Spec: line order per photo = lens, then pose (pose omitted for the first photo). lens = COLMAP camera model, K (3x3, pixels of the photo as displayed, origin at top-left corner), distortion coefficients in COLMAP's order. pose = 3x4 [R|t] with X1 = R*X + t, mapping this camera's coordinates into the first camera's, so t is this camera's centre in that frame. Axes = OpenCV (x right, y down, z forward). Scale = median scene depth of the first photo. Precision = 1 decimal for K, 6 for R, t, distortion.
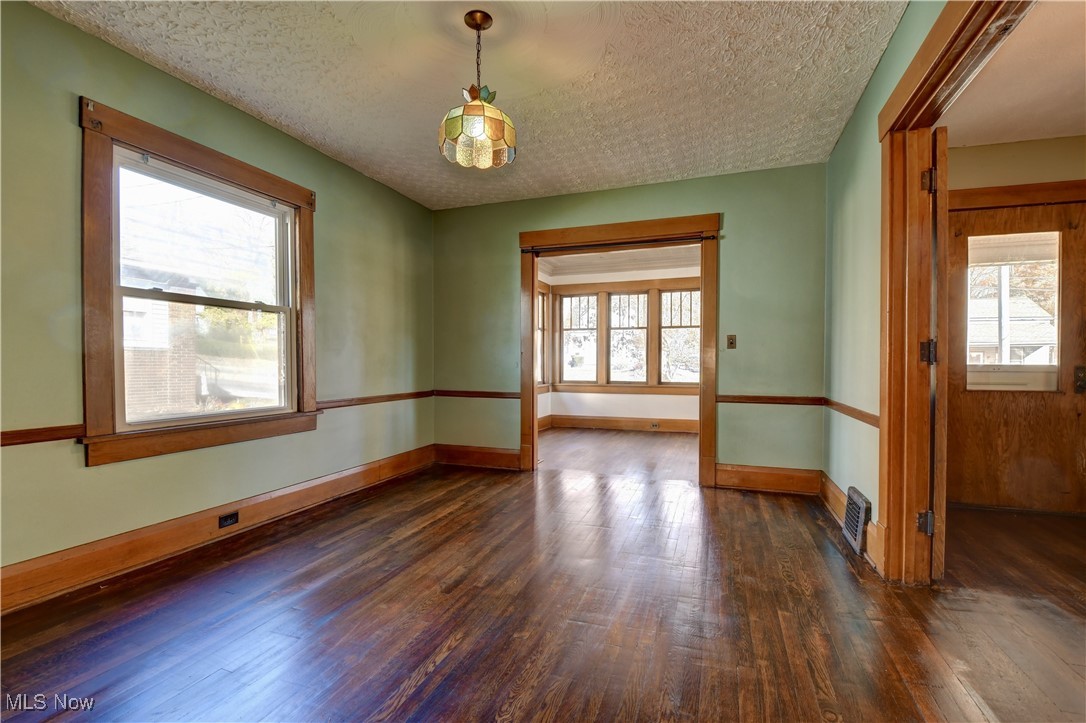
lens RADIAL K [[477.6, 0, 545.8], [0, 477.6, 371.5], [0, 0, 1]] dist [0.009925, -0.019194]
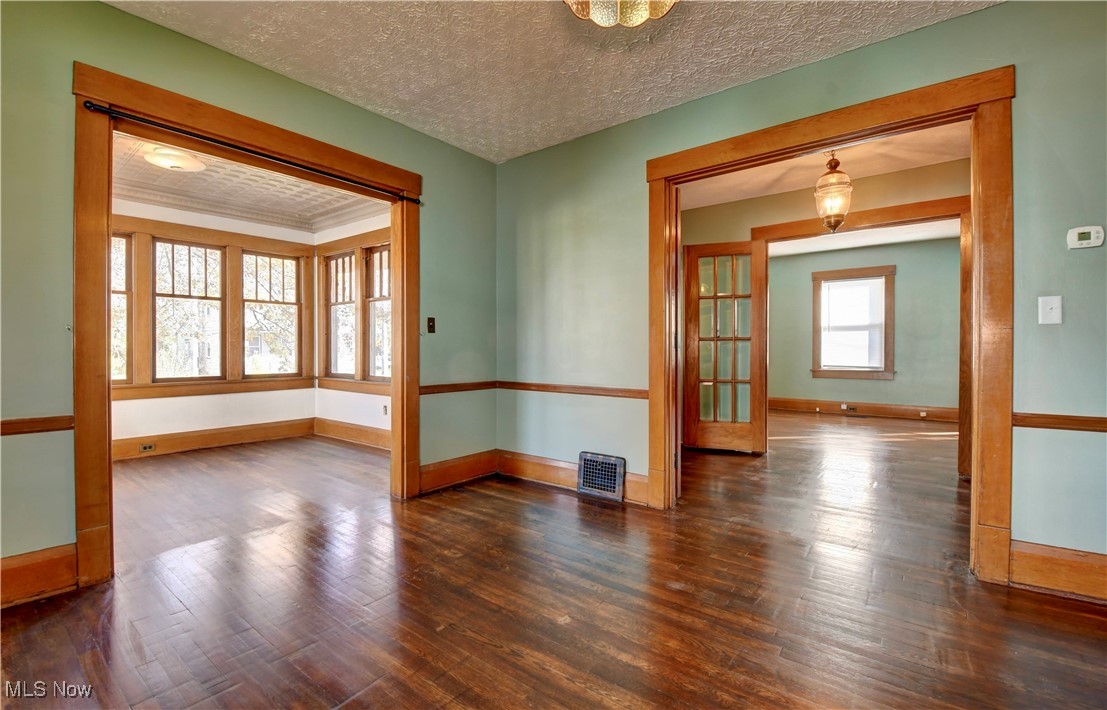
lens RADIAL K [[487.9, 0, 553.5], [0, 487.9, 355.0], [0, 0, 1]] dist [-0.010142, -0.000004]
pose [[0.305449, -0.013671, 0.952110, -0.339001], [0.017471, 0.999809, 0.008751, -0.009196], [-0.952048, 0.013961, 0.305629, 0.428706]]
